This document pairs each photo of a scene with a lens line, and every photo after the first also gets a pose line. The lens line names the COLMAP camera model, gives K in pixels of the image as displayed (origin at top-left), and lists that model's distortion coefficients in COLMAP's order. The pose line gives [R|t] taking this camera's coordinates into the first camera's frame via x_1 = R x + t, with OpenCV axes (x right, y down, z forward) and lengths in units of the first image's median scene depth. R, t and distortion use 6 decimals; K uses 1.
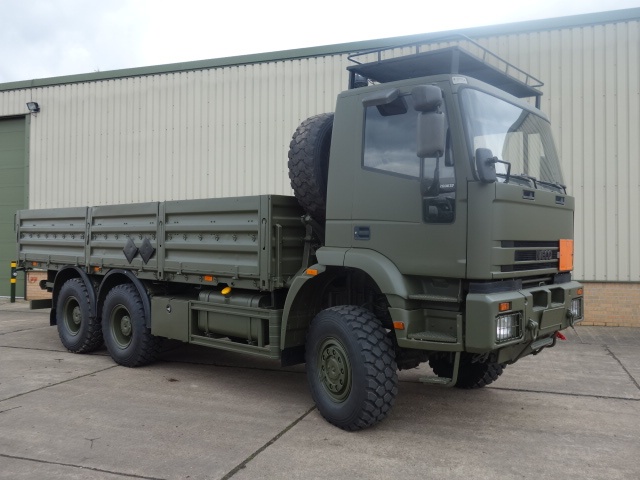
lens RADIAL K [[571.1, 0, 320.0], [0, 571.1, 240.0], [0, 0, 1]] dist [-0.003847, 0.007141]
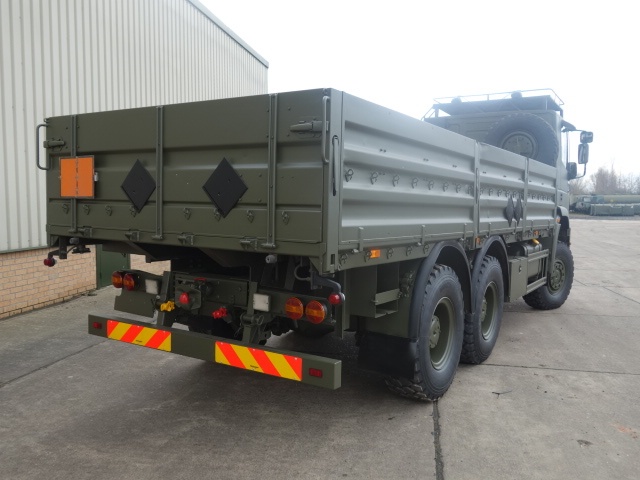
lens RADIAL K [[571.1, 0, 320.0], [0, 571.1, 240.0], [0, 0, 1]] dist [-0.003847, 0.007141]
pose [[-0.149750, -0.073290, 0.986004, -1.330236], [-0.024555, 0.997217, 0.070394, 0.011641], [-0.988419, -0.013669, -0.151133, 1.679006]]
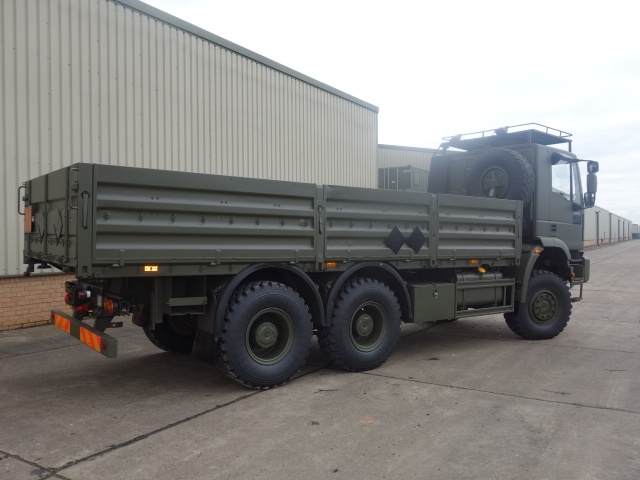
lens RADIAL K [[571.1, 0, 320.0], [0, 571.1, 240.0], [0, 0, 1]] dist [-0.003847, 0.007141]
pose [[0.210942, -0.013083, 0.977411, -1.539107], [-0.015118, 0.999747, 0.016644, 0.005066], [-0.977382, -0.018287, 0.210691, 1.113950]]
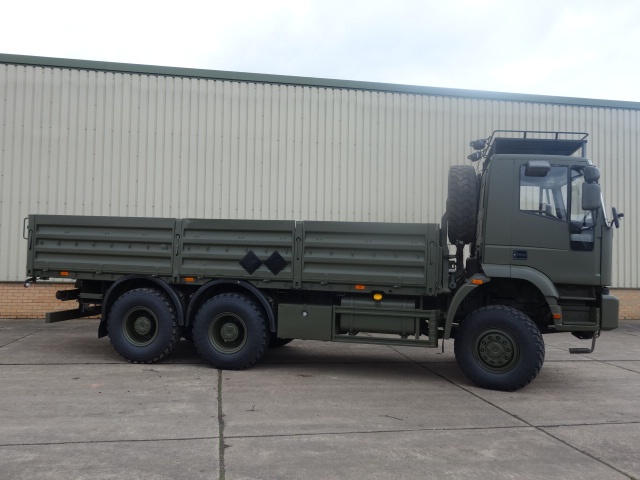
lens RADIAL K [[571.1, 0, 320.0], [0, 571.1, 240.0], [0, 0, 1]] dist [-0.003847, 0.007141]
pose [[0.874341, 0.029788, 0.484397, -0.903365], [-0.024927, 0.999554, -0.016474, -0.011589], [-0.484671, 0.002329, 0.874693, -0.028213]]
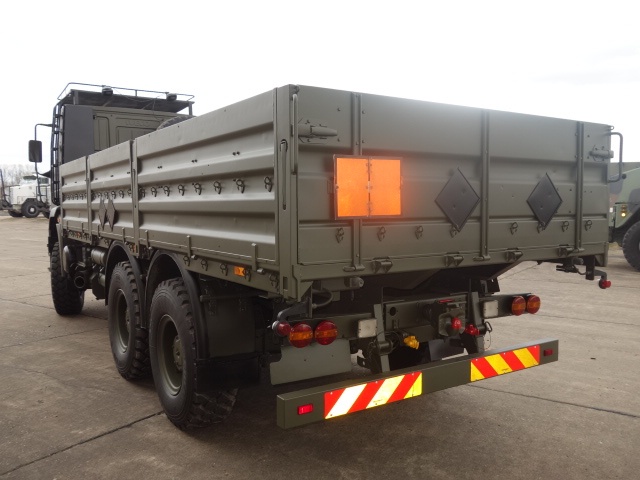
lens RADIAL K [[571.1, 0, 320.0], [0, 571.1, 240.0], [0, 0, 1]] dist [-0.003847, 0.007141]
pose [[-0.963702, -0.018690, 0.266325, -0.708780], [-0.001507, 0.997911, 0.064580, 0.005158], [-0.266976, 0.061835, -0.961717, 2.305604]]
